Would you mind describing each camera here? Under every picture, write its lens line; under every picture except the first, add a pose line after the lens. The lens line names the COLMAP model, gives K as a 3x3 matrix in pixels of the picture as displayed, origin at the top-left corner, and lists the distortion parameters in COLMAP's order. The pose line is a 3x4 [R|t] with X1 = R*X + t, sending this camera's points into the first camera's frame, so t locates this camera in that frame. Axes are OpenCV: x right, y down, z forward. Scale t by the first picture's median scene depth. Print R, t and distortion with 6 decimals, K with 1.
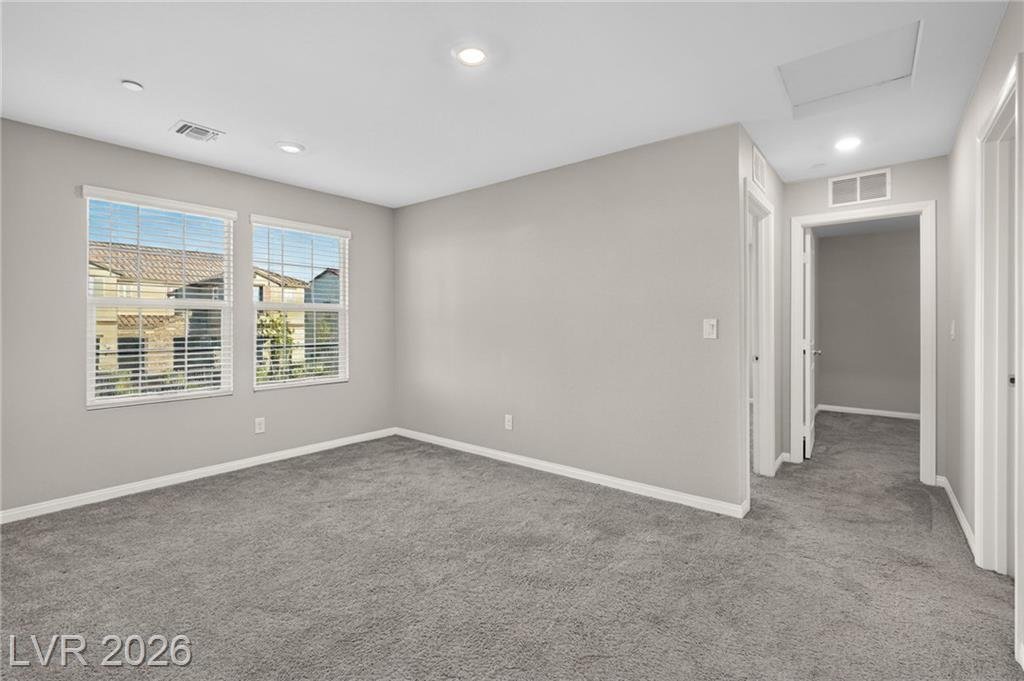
lens RADIAL K [[446.1, 0, 510.2], [0, 446.1, 339.4], [0, 0, 1]] dist [-0.001132, -0.000102]
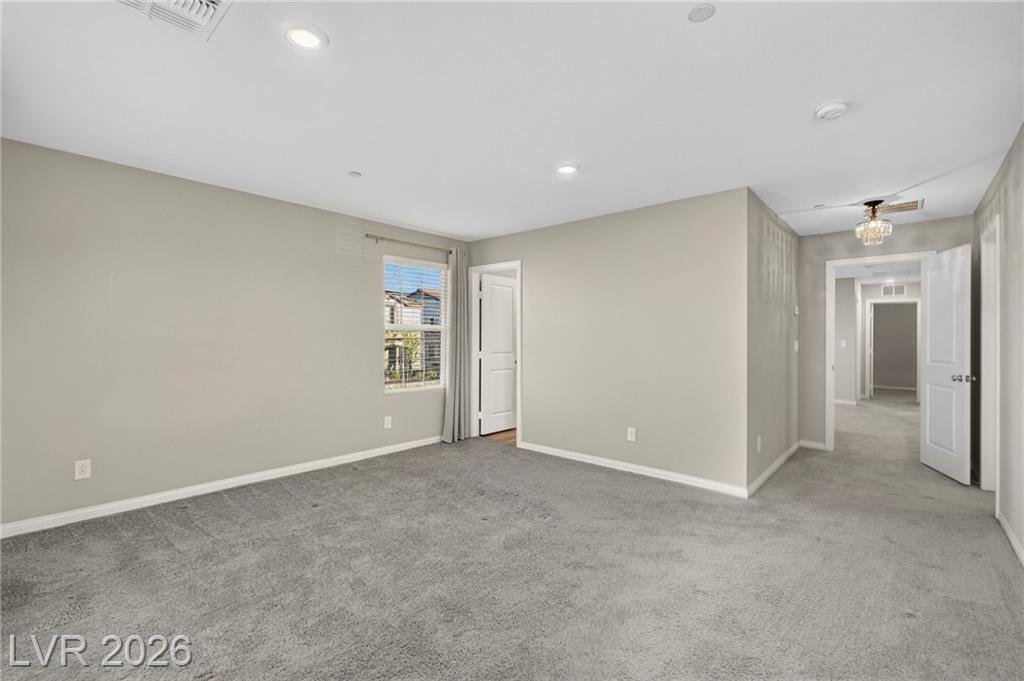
lens RADIAL K [[446.1, 0, 510.2], [0, 446.1, 339.4], [0, 0, 1]] dist [-0.001132, -0.000102]
pose [[0.999754, 0.011515, -0.018936, -0.226247], [-0.012324, 0.998992, -0.043160, 0.013929], [0.018420, 0.043382, 0.998889, -0.262756]]
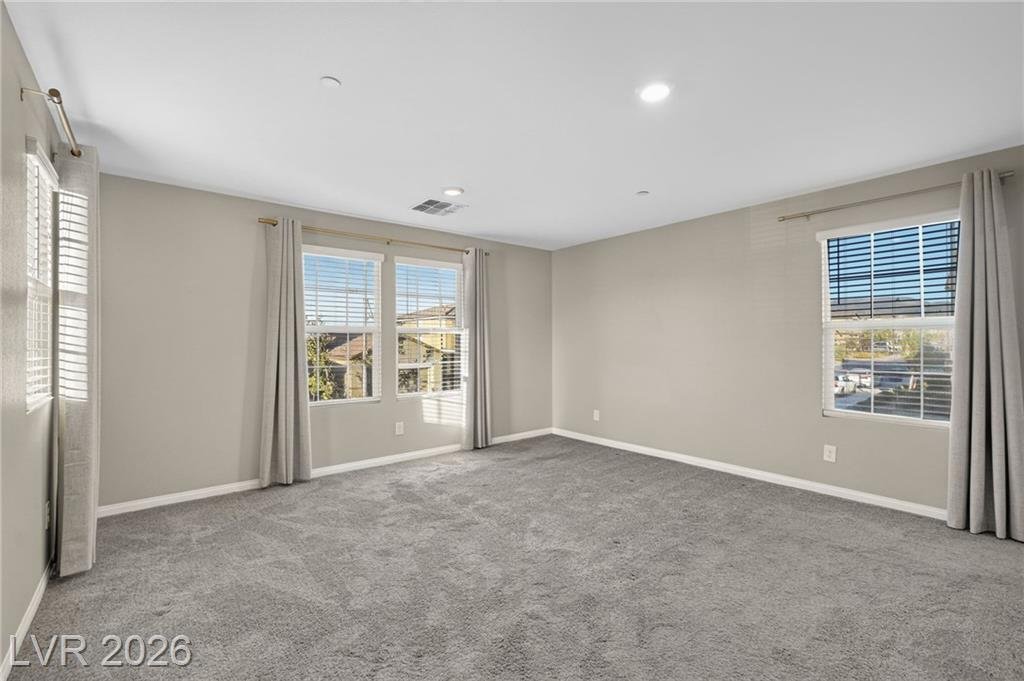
lens RADIAL K [[446.1, 0, 510.2], [0, 446.1, 339.4], [0, 0, 1]] dist [-0.001132, -0.000102]
pose [[-0.190949, 0.000001, -0.981600, 0.462590], [-0.033768, 0.999408, 0.006570, -0.025557], [0.981019, 0.034401, -0.190836, 0.510474]]
